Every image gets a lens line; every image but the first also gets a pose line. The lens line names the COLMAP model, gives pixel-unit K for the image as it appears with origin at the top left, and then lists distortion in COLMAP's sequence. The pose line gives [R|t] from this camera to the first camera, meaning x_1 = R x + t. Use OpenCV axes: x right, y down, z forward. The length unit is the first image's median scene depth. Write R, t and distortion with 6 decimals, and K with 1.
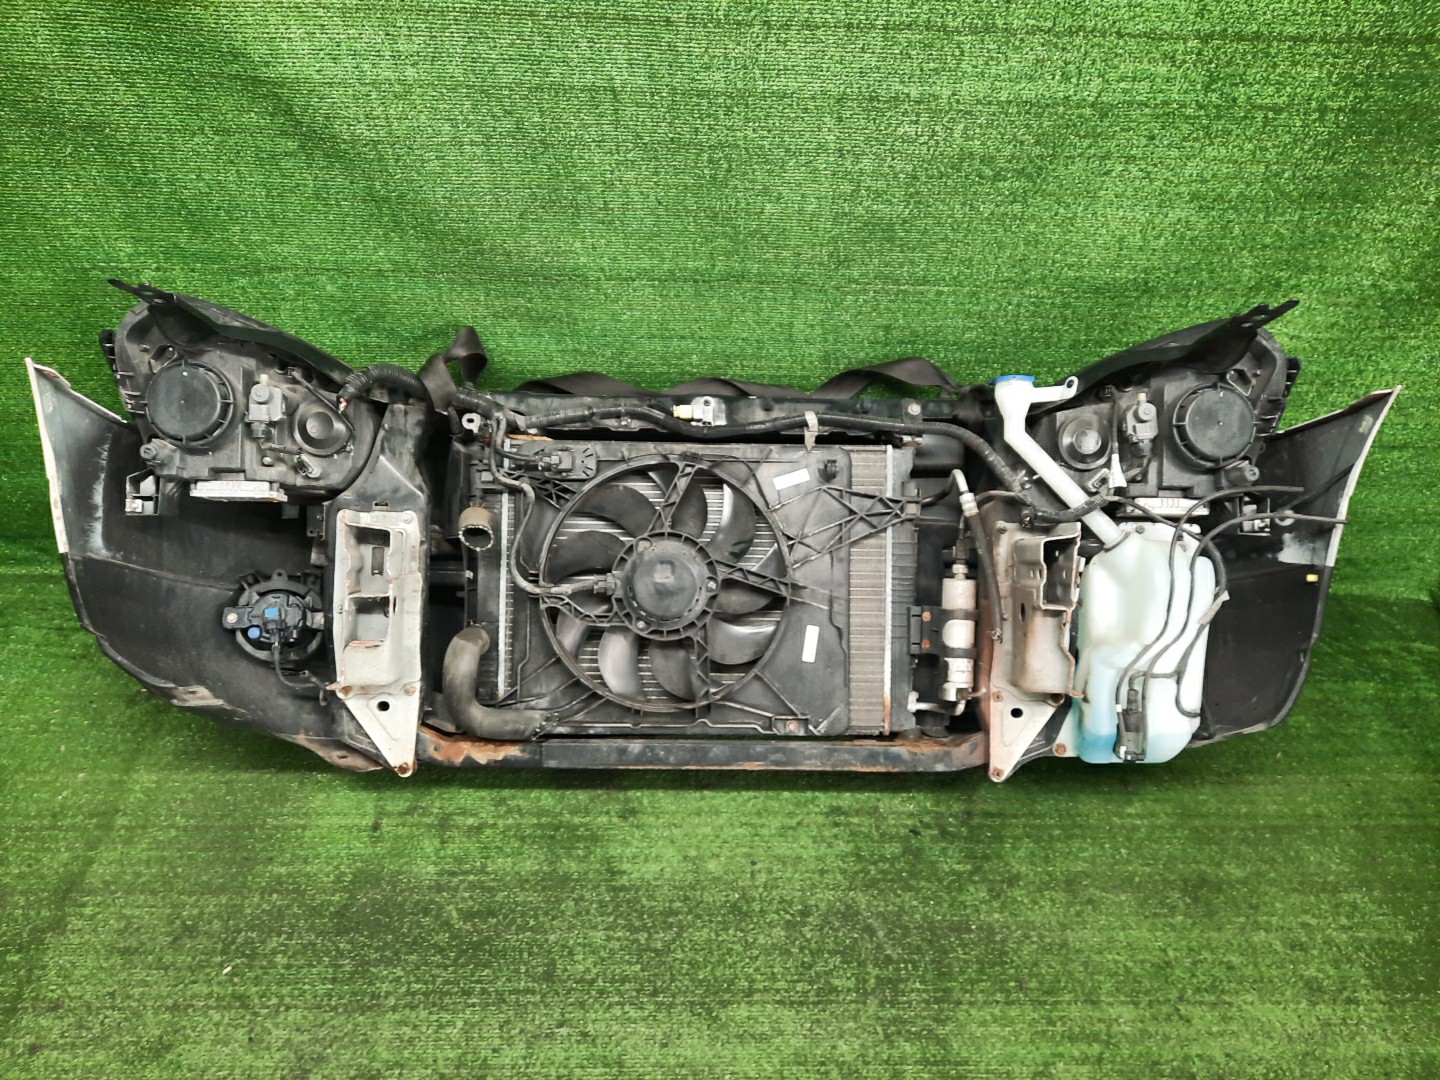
lens RADIAL K [[1070.6, 0, 683.2], [0, 1070.6, 490.6], [0, 0, 1]] dist [-0.006914, -0.007064]
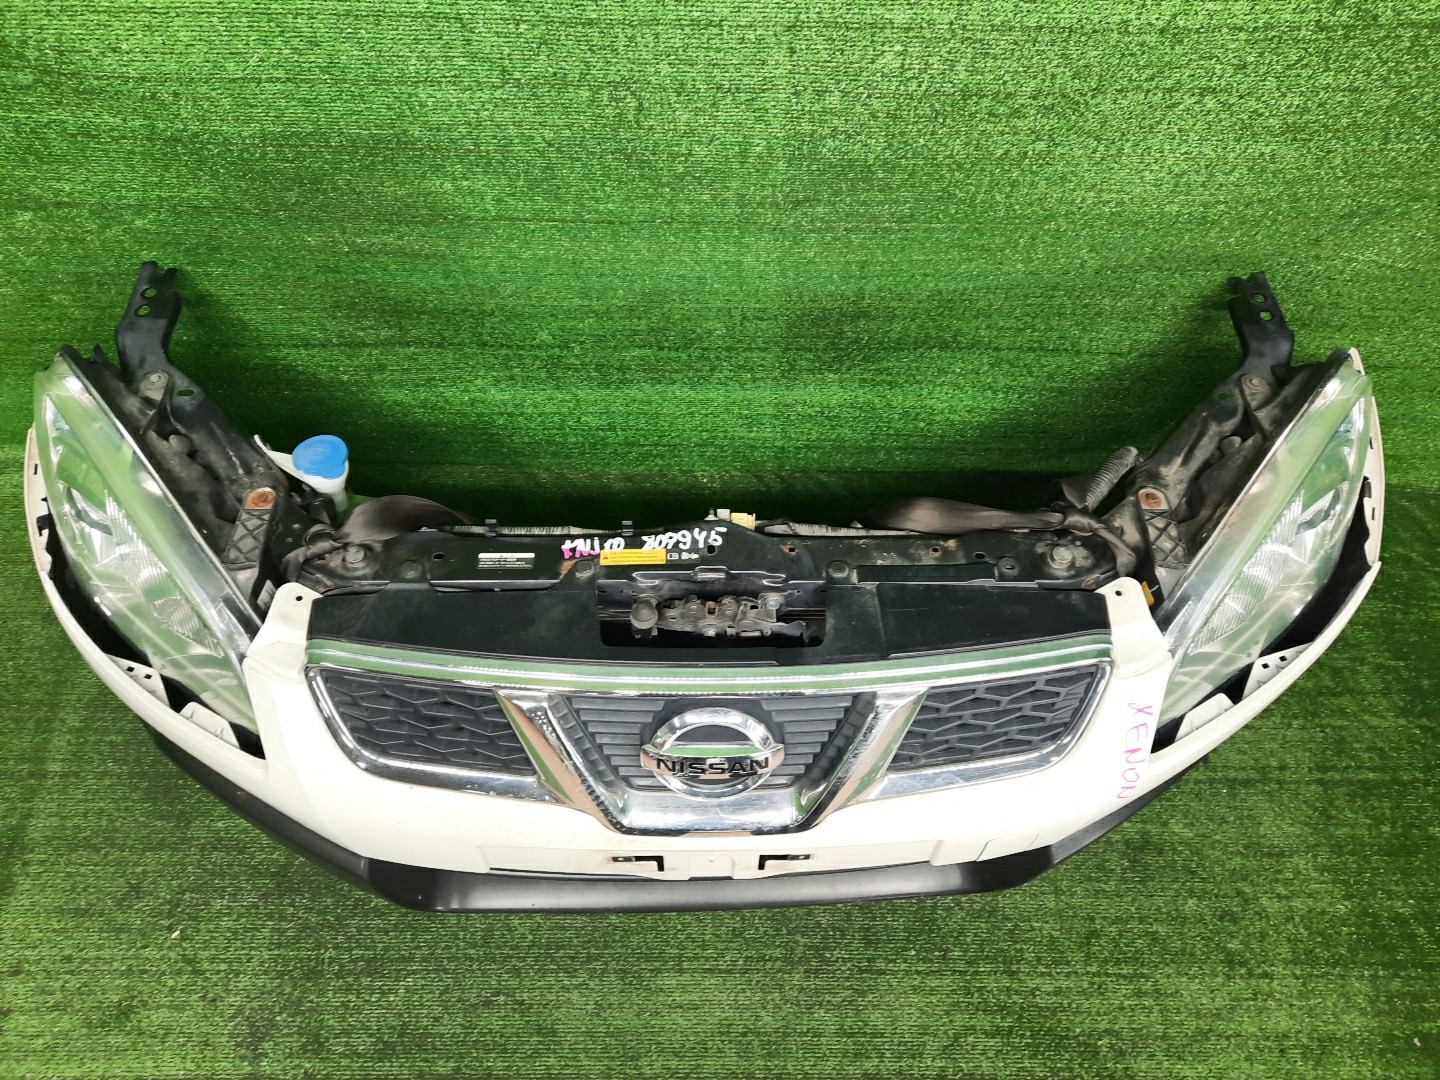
lens RADIAL K [[1079.5, 0, 695.5], [0, 1079.5, 540.5], [0, 0, 1]] dist [-0.001538, -0.008214]
pose [[0.999863, 0.004256, -0.015974, 0.092326], [0.002774, 0.909387, 0.415942, -0.334863], [0.016297, -0.415929, 0.909251, 0.220552]]
